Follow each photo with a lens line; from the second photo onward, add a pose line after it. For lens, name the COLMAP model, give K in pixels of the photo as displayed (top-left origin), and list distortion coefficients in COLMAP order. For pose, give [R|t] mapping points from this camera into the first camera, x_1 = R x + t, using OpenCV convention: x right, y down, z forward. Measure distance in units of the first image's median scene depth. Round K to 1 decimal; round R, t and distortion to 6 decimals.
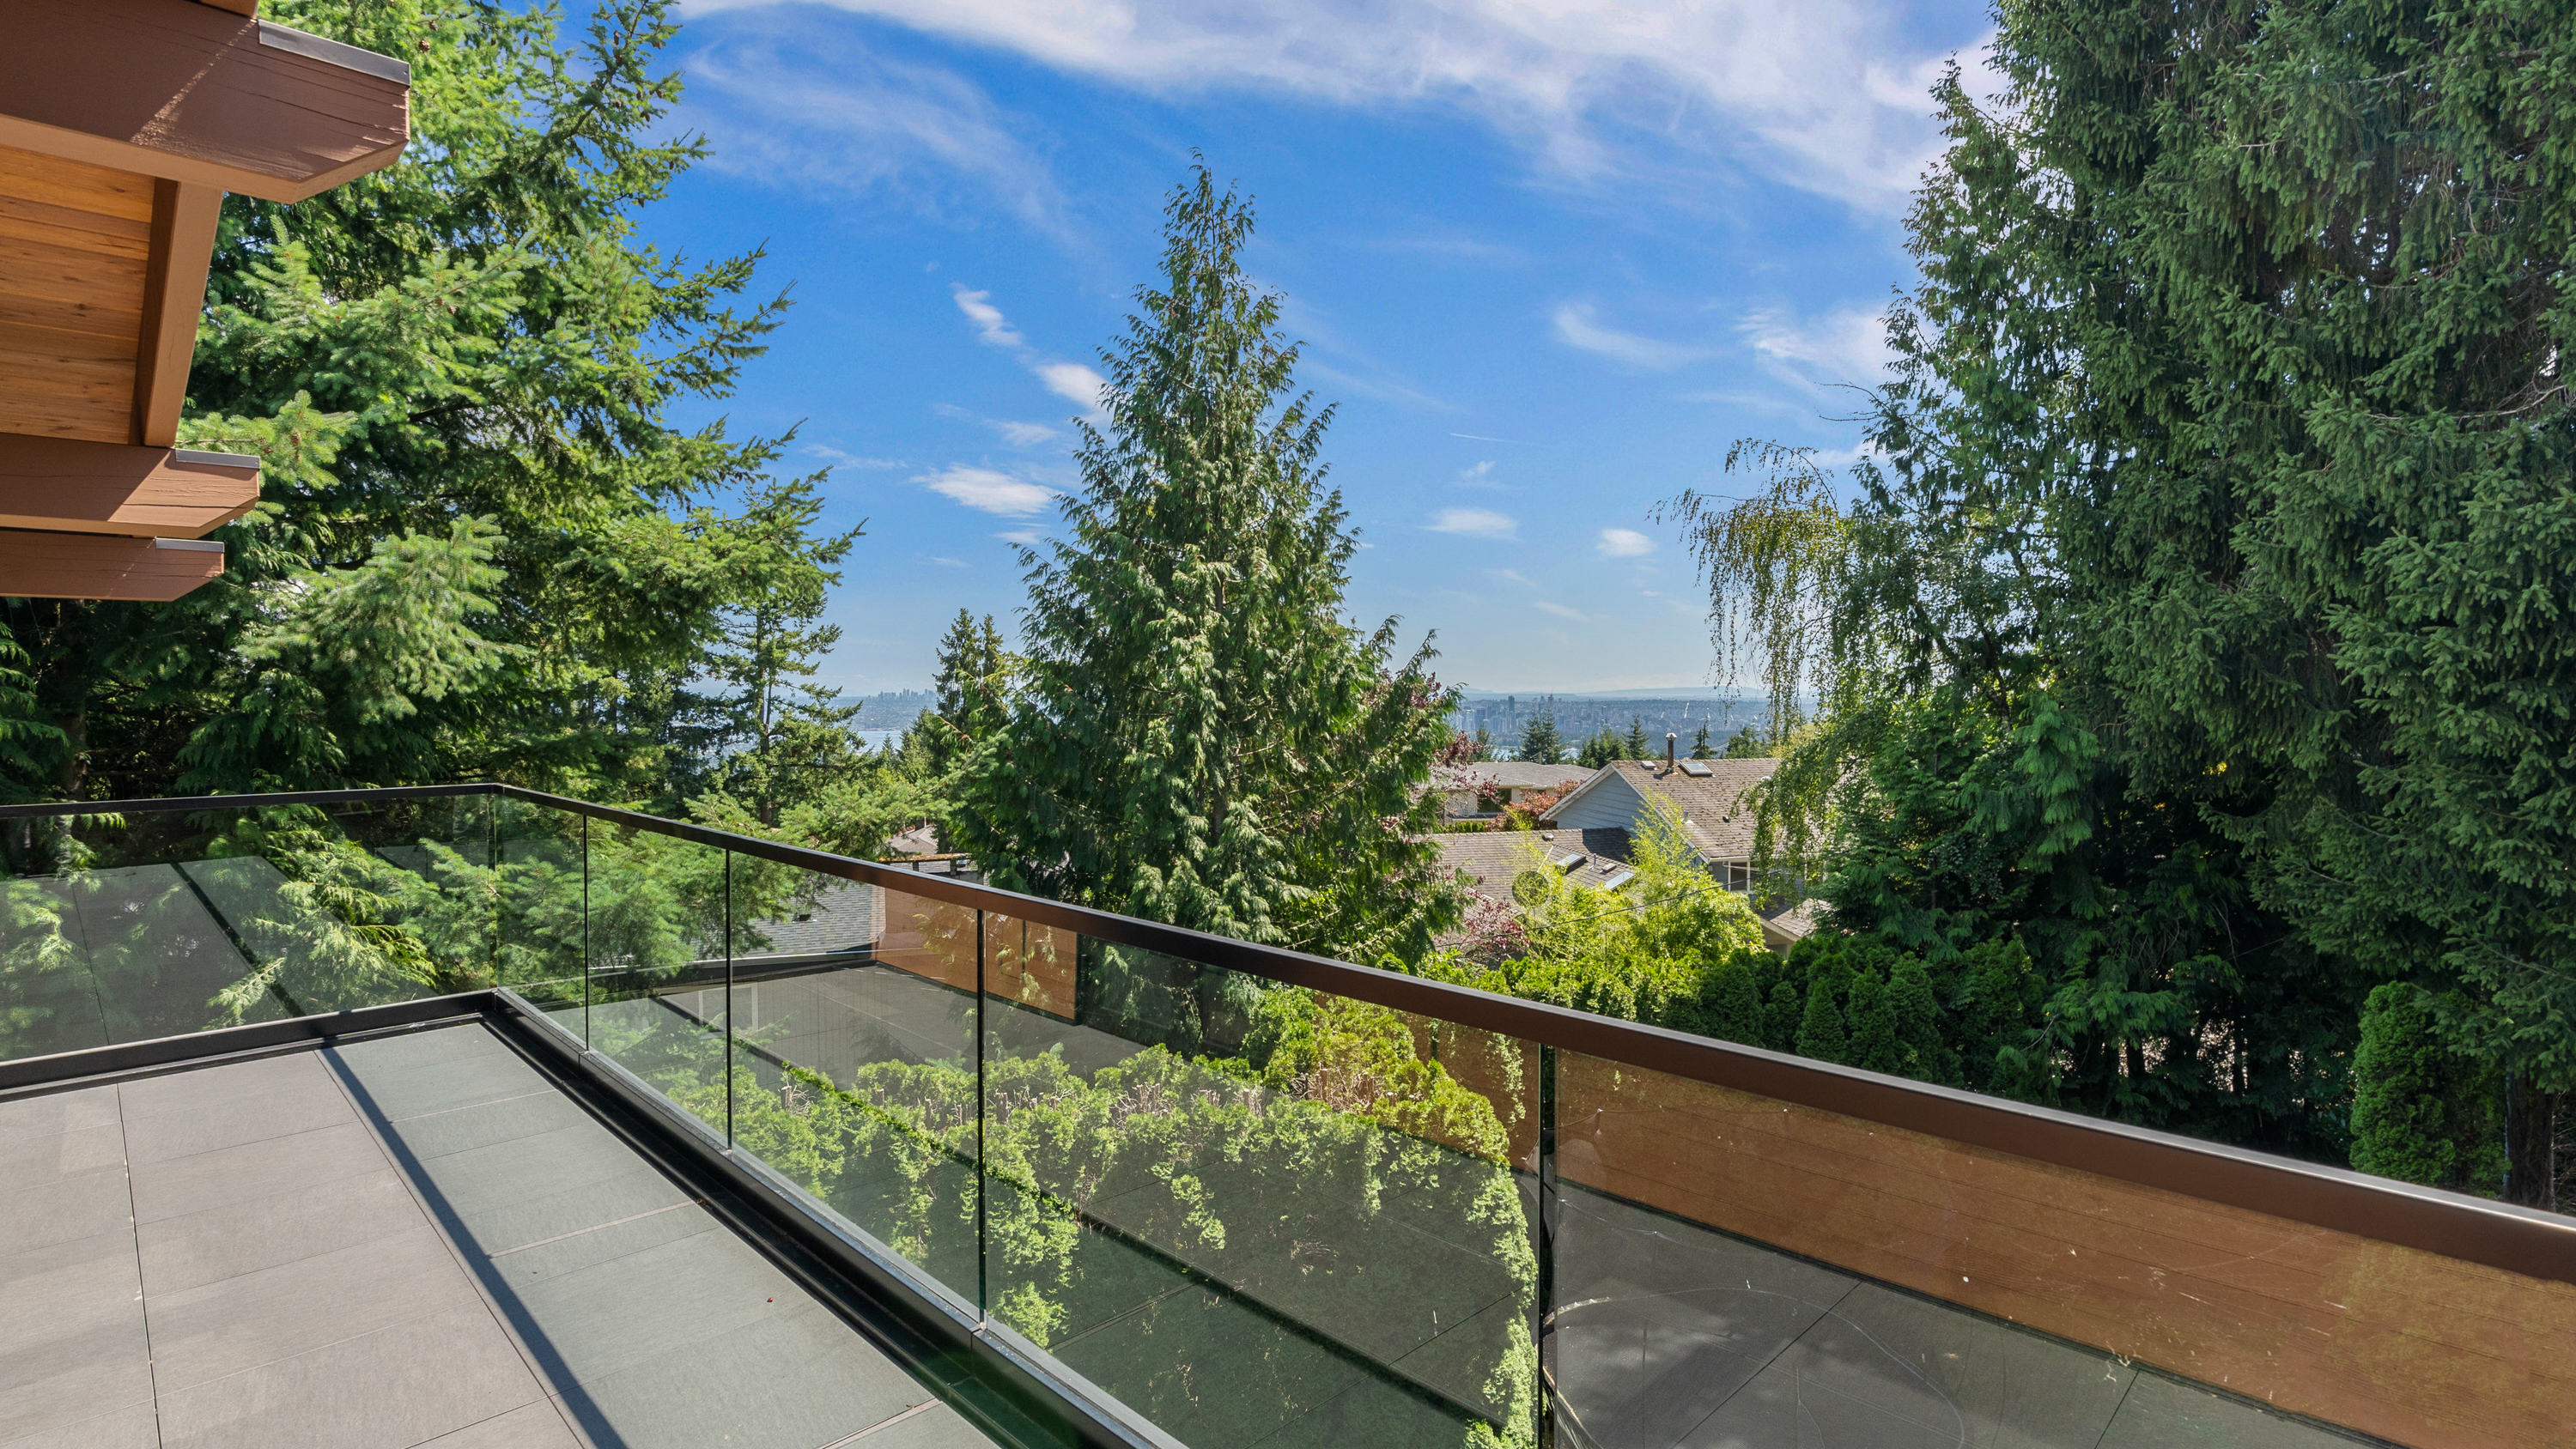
lens RADIAL K [[1216.0, 0, 1285.3], [0, 1216.0, 741.8], [0, 0, 1]] dist [-0.000213, -0.000066]
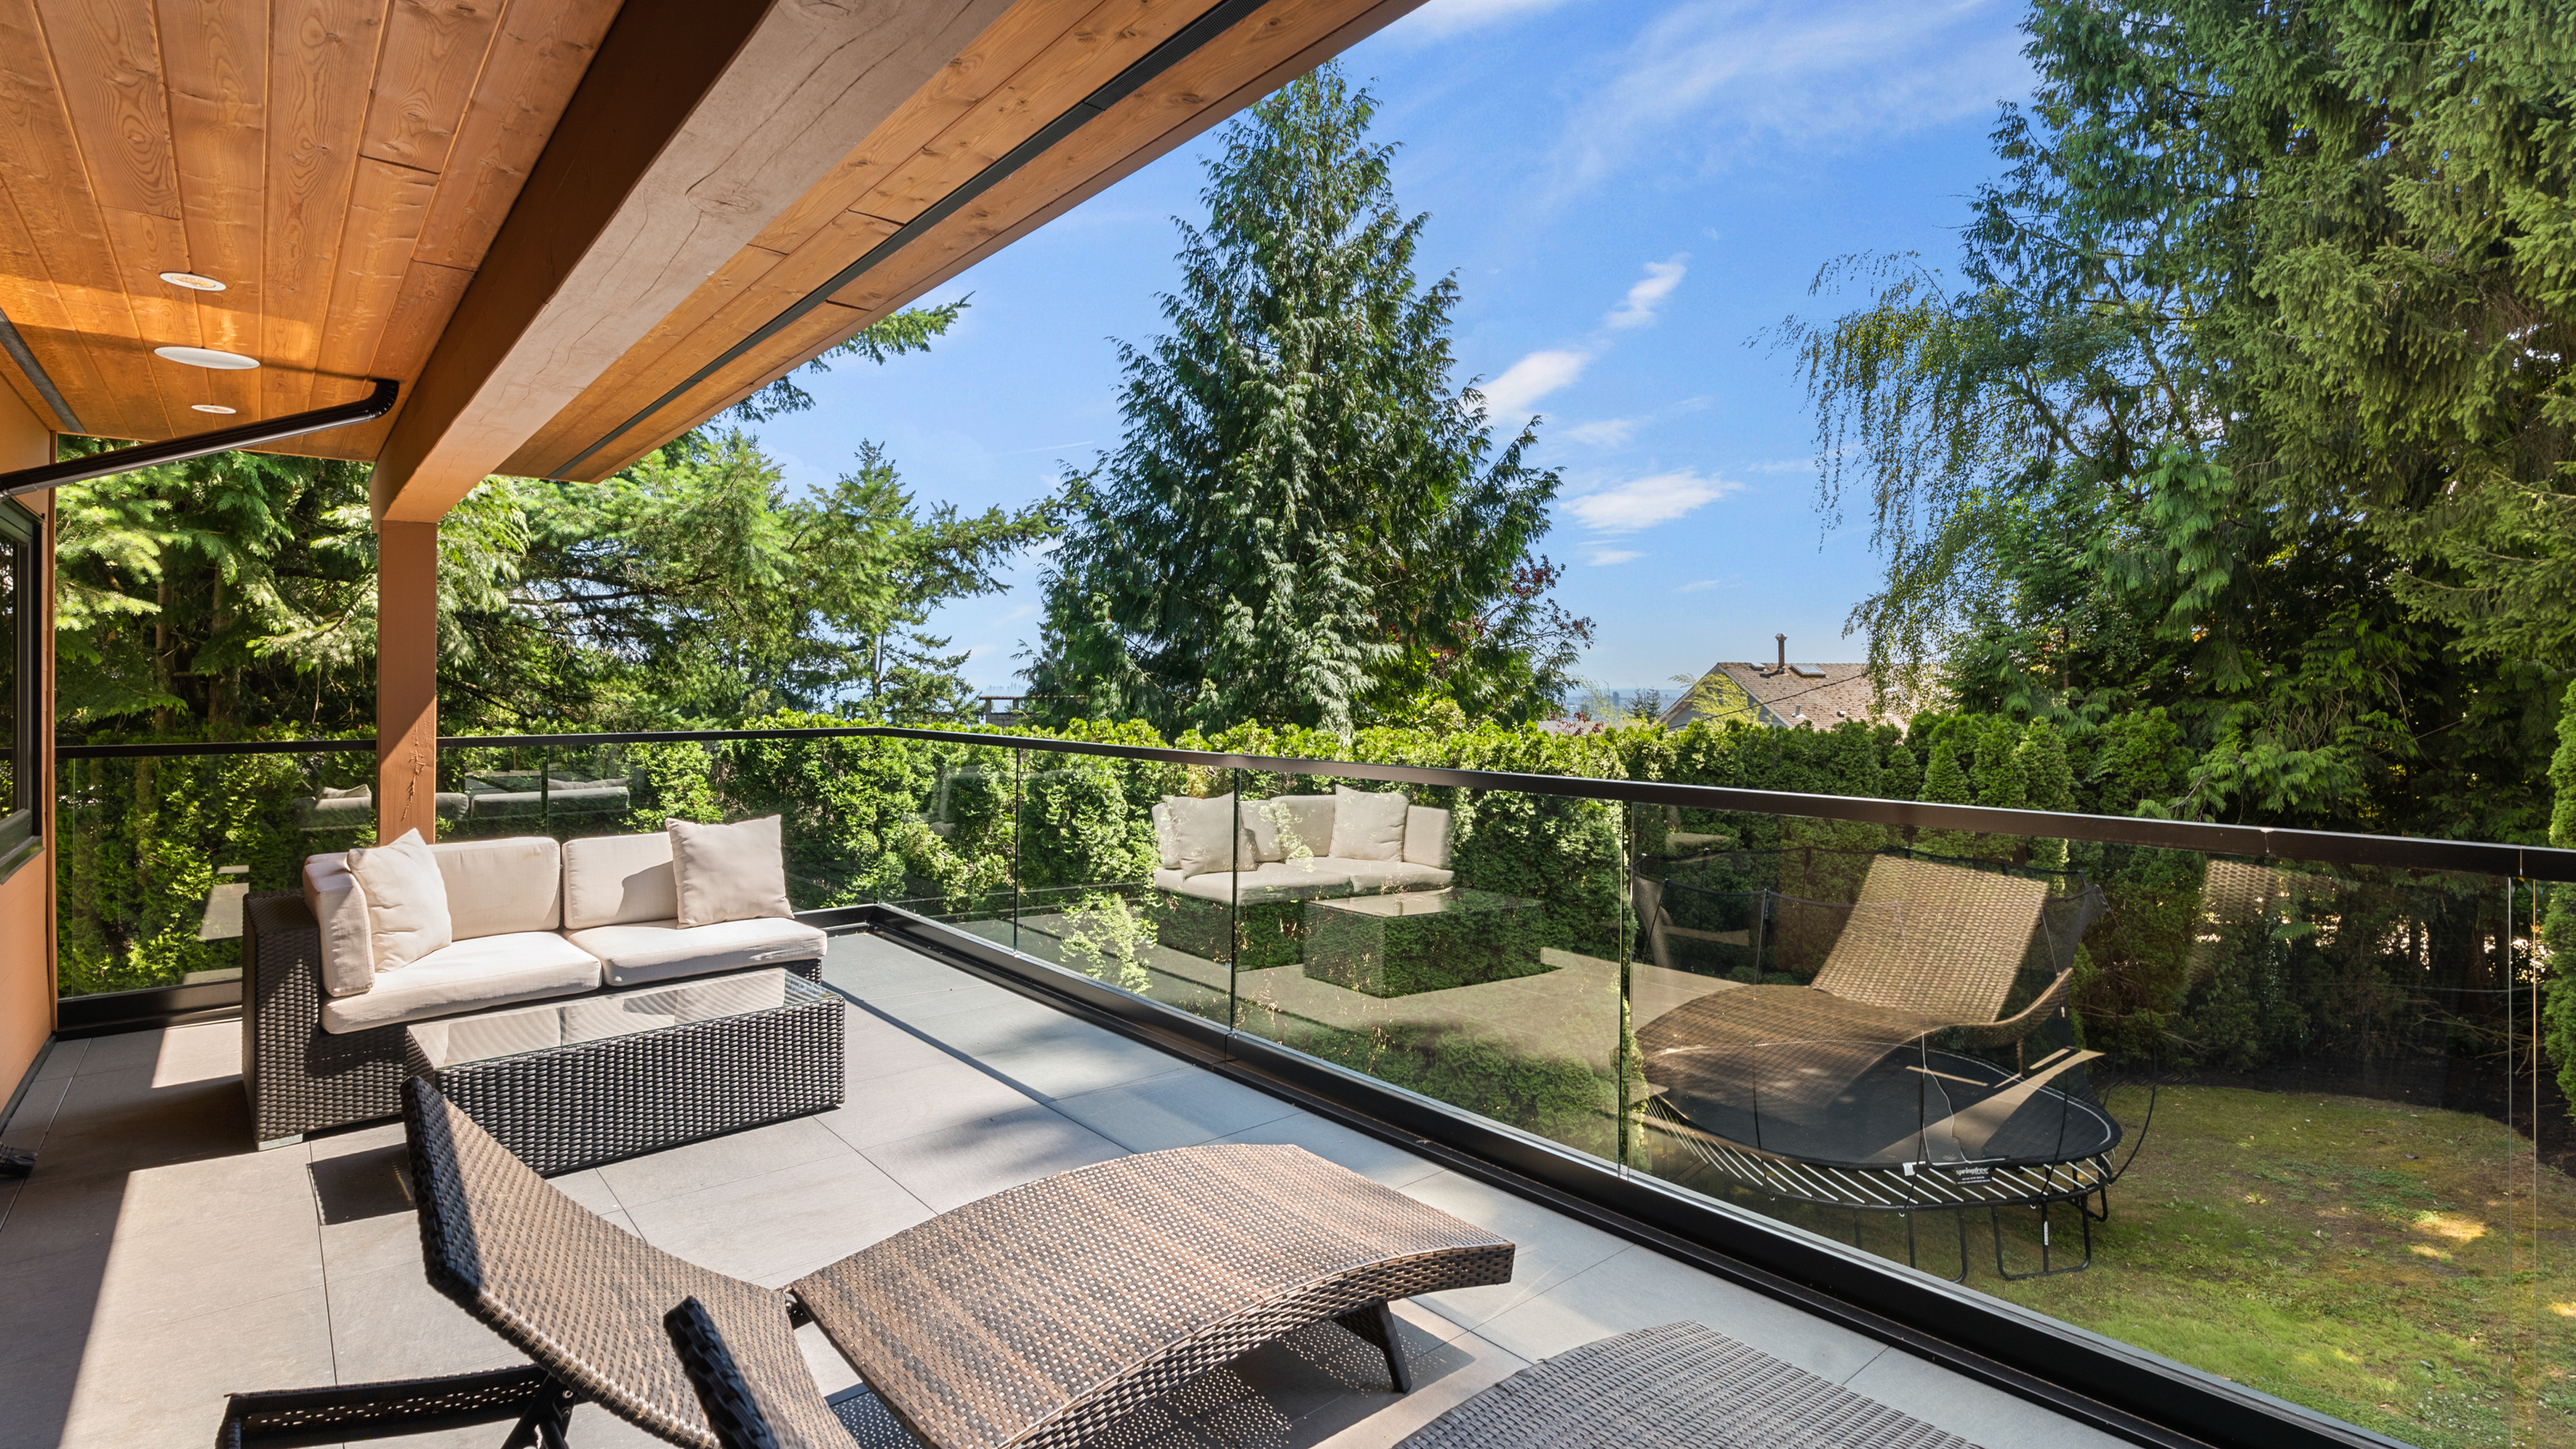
lens RADIAL K [[1211.1, 0, 1293.5], [0, 1211.1, 675.8], [0, 0, 1]] dist [-0.000032, 0.000428]
pose [[0.997235, 0.001657, -0.074292, 0.003038], [-0.004611, 0.999204, -0.039616, 0.161204], [0.074167, 0.039849, 0.996449, 0.013180]]
